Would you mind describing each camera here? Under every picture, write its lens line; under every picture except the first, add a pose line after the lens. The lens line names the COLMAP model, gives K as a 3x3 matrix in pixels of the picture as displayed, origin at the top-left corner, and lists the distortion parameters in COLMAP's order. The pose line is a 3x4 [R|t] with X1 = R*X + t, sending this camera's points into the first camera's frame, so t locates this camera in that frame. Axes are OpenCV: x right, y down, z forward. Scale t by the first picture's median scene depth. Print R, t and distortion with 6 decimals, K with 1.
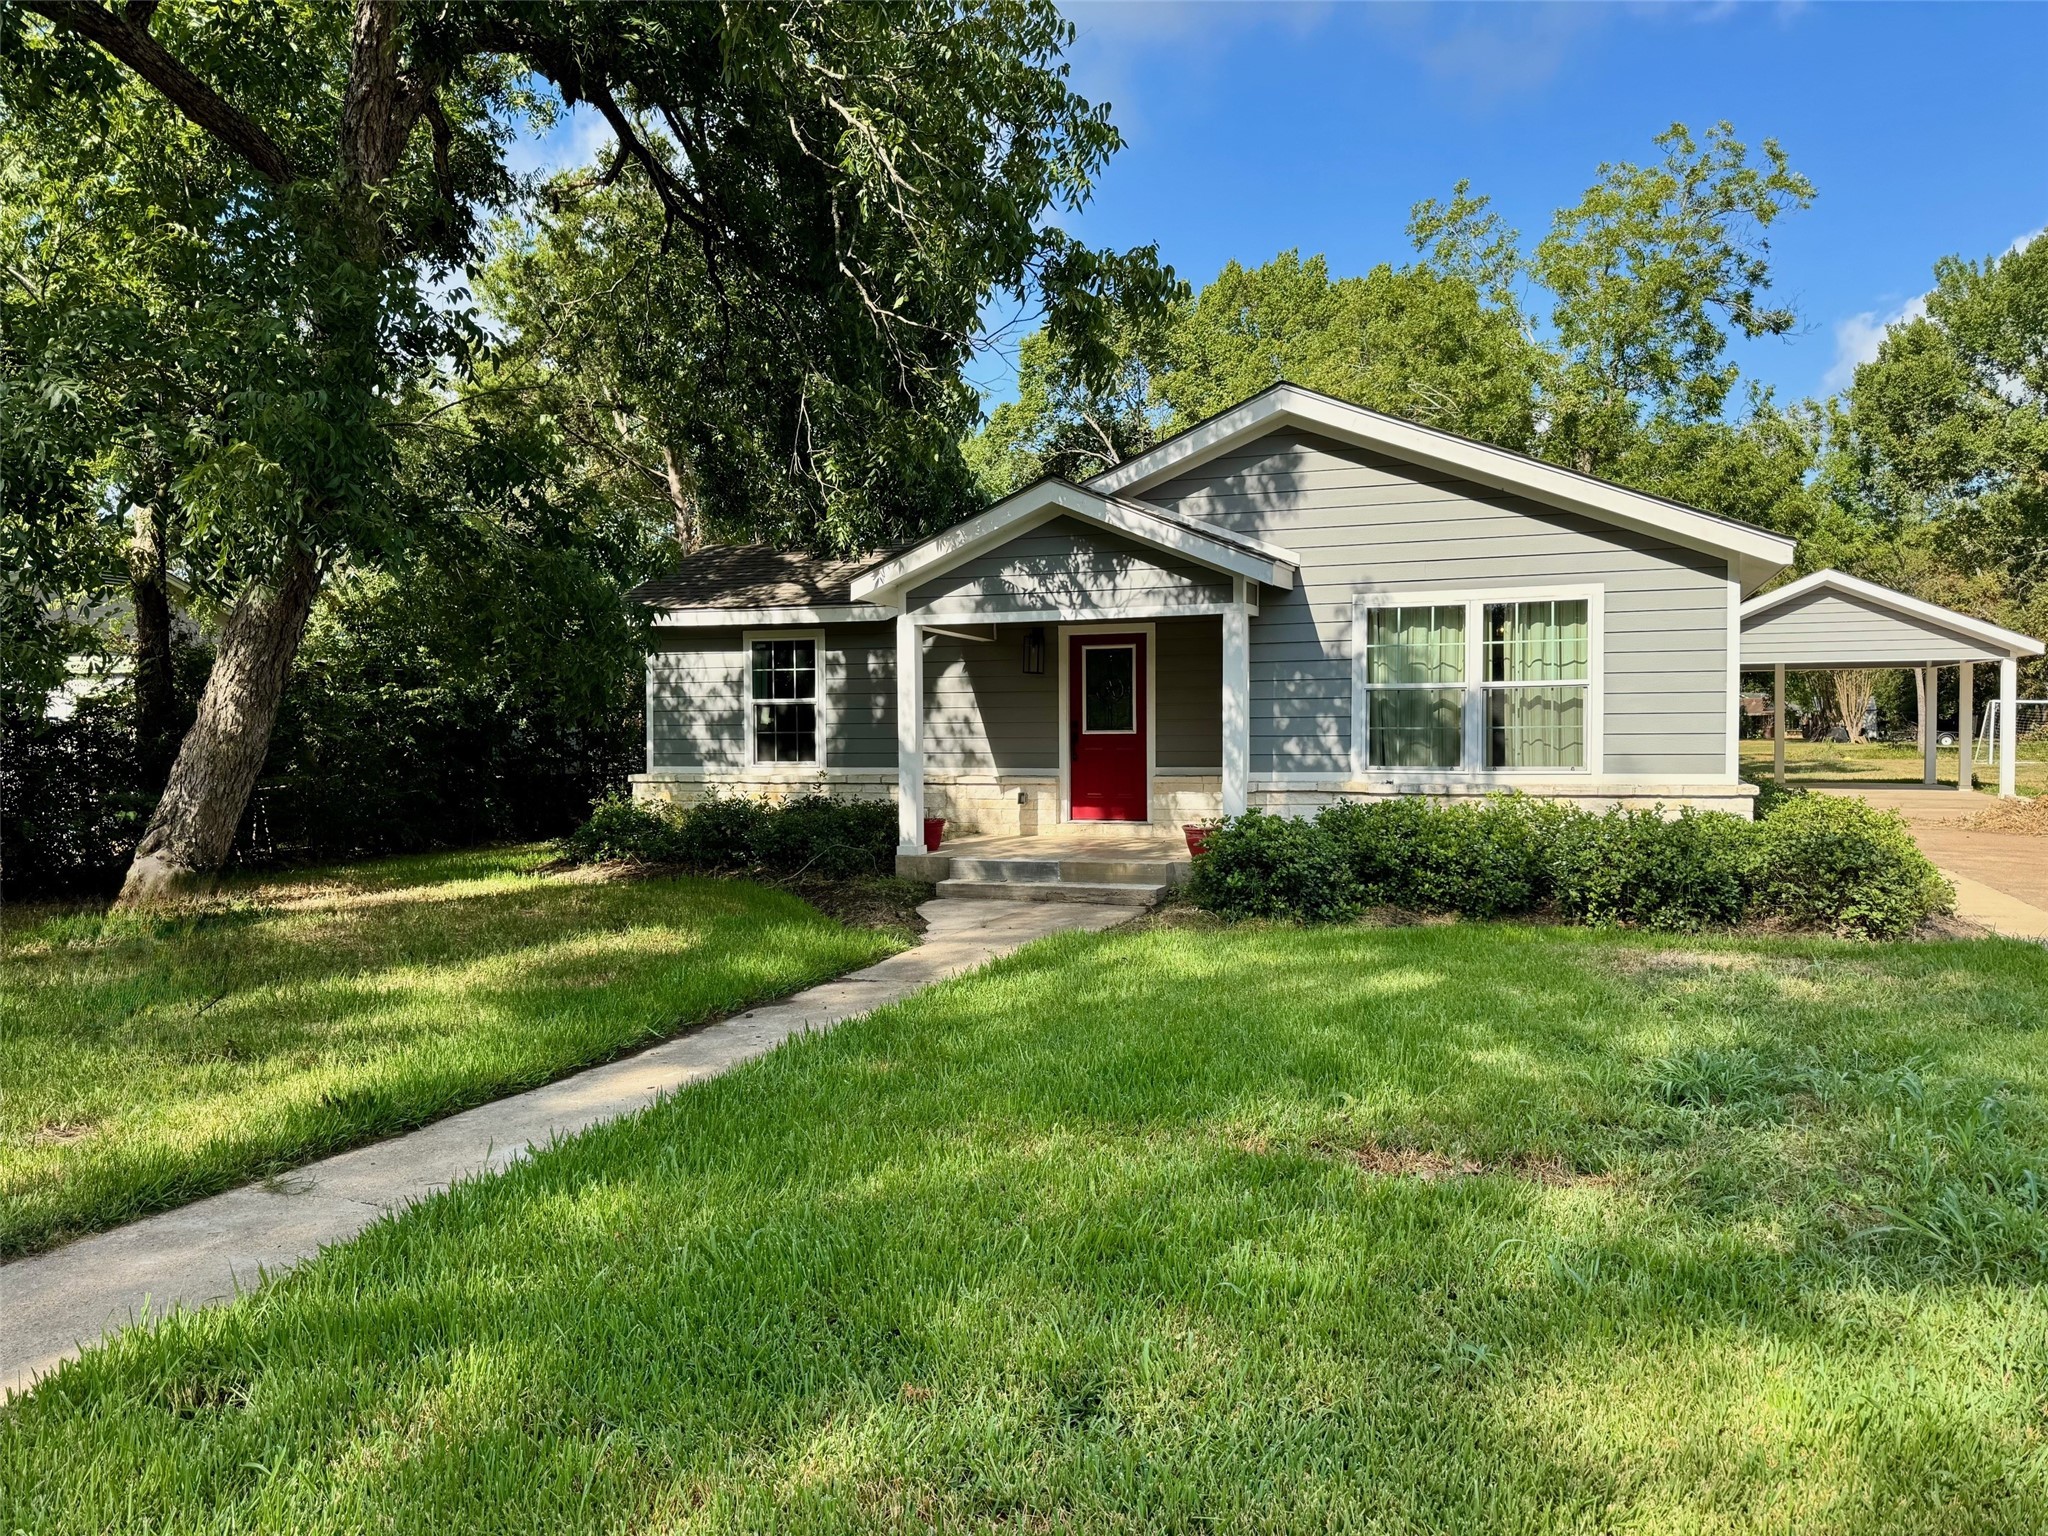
lens RADIAL K [[1455.0, 0, 1024.3], [0, 1455.0, 796.7], [0, 0, 1]] dist [0.051680, -0.070801]
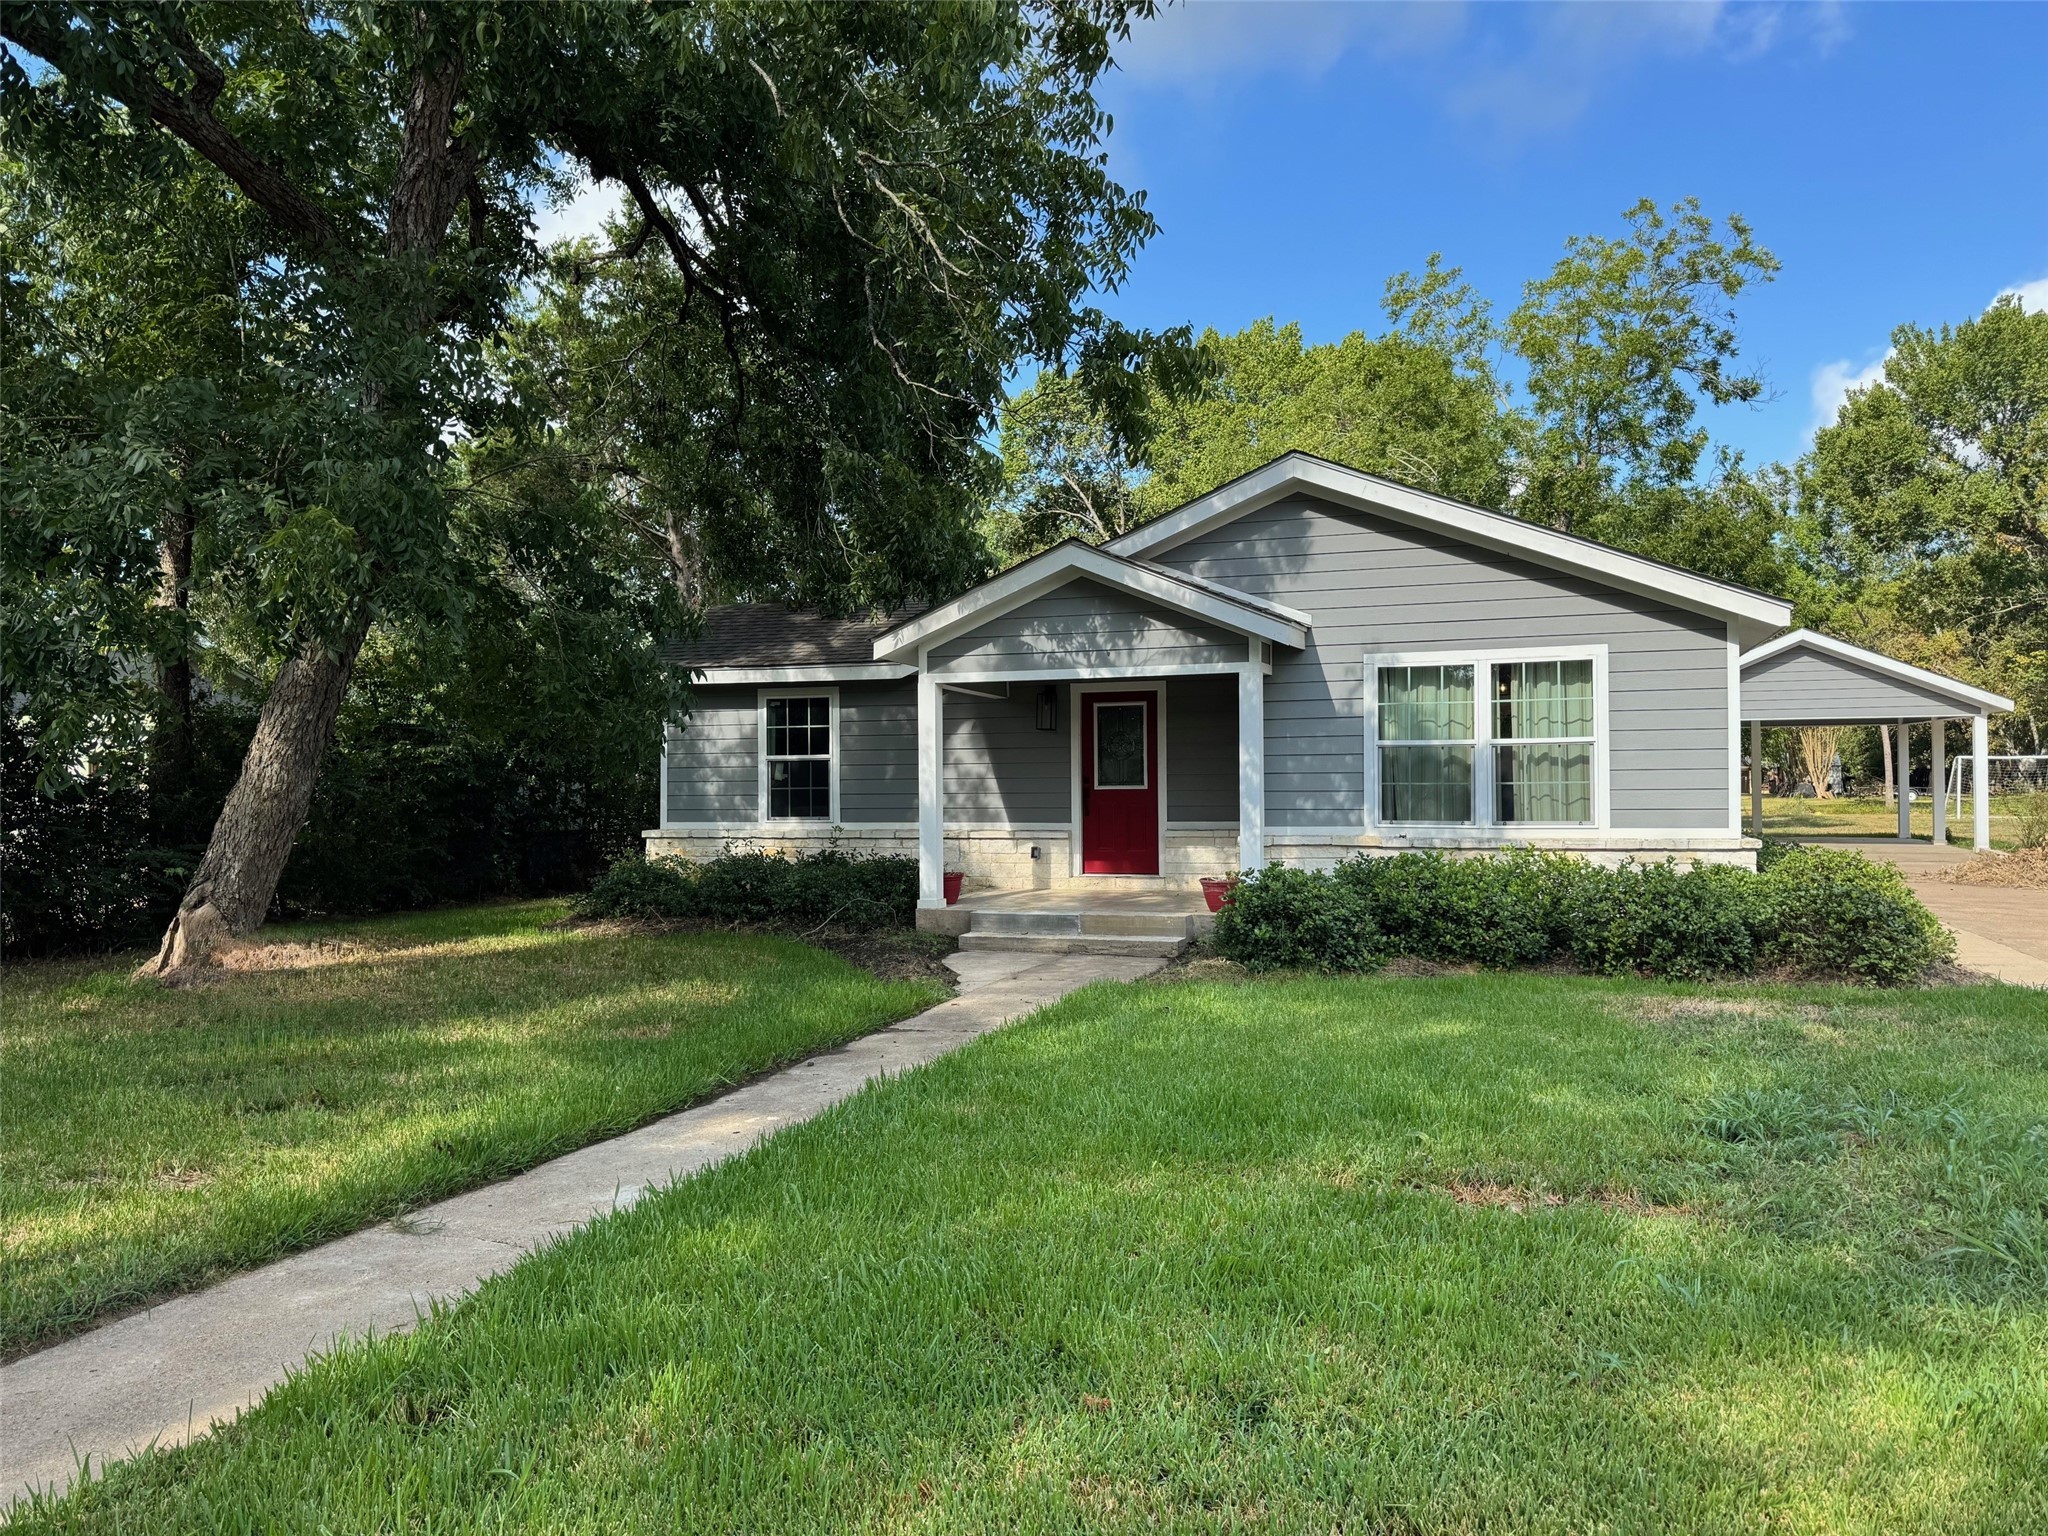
lens RADIAL K [[1455.0, 0, 1024.3], [0, 1455.0, 796.7], [0, 0, 1]] dist [0.051680, -0.070801]
pose [[0.999816, -0.001393, 0.019130, -0.035394], [0.002129, 0.999255, -0.038525, 0.001107], [-0.019062, 0.038559, 0.999075, -0.021600]]
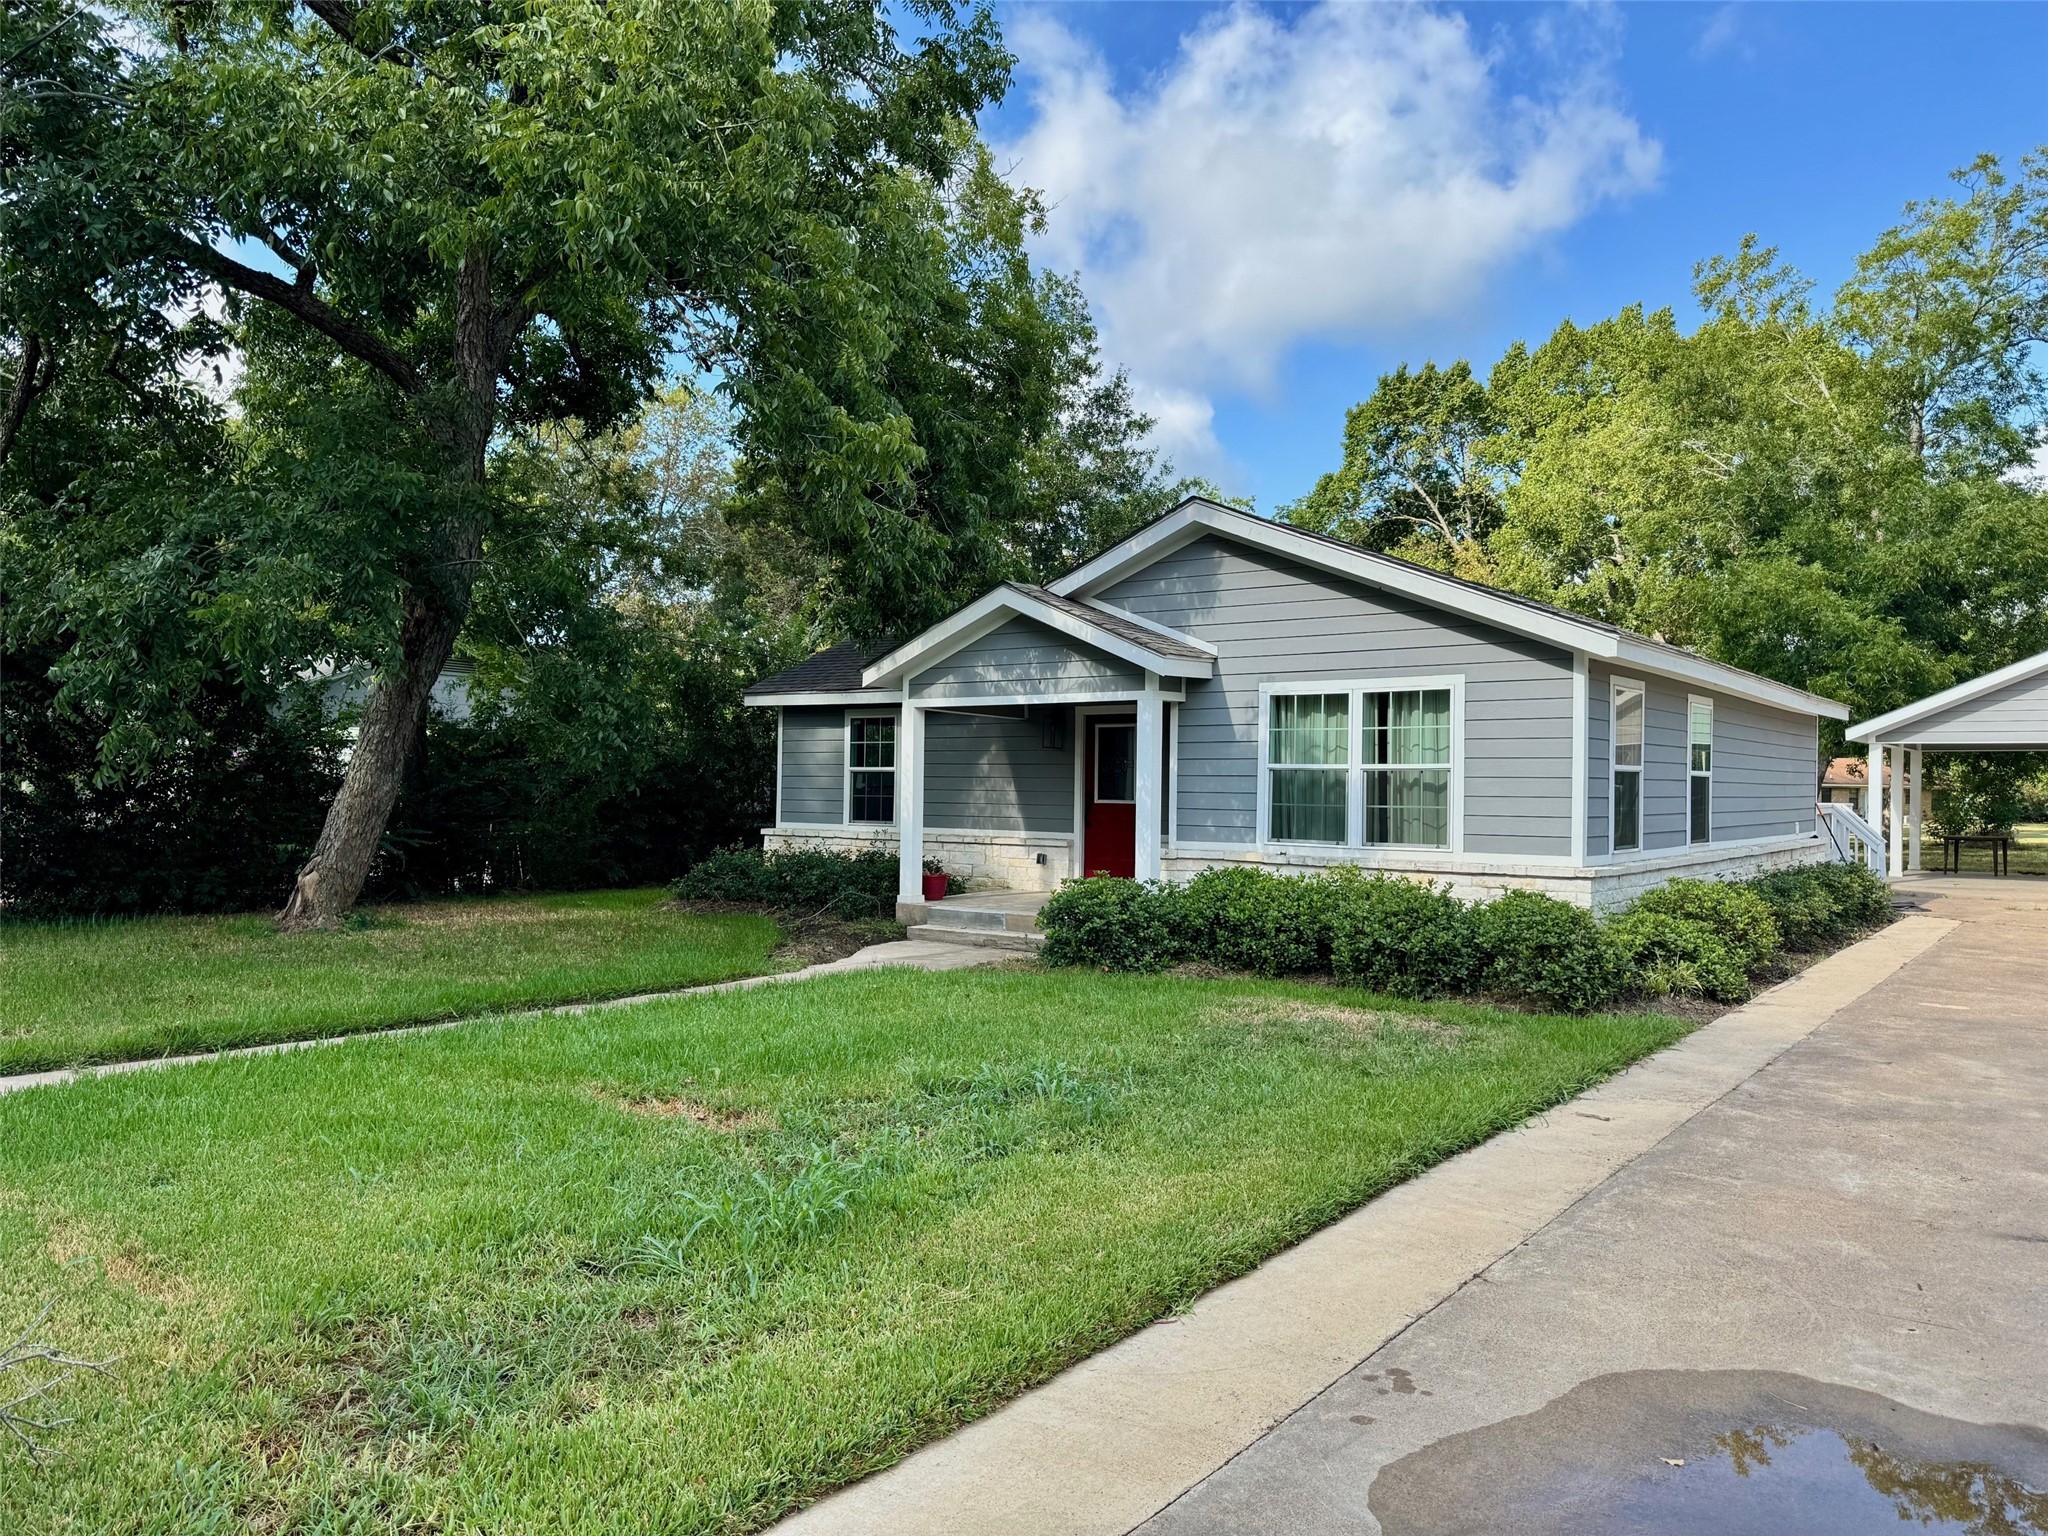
lens RADIAL K [[1454.0, 0, 978.8], [0, 1454.0, 776.0], [0, 0, 1]] dist [0.005195, 0.001148]
pose [[0.951416, 0.016314, -0.307475, 0.371944], [-0.033589, 0.998135, -0.050974, -0.005196], [0.306070, 0.058825, 0.950190, -0.111144]]
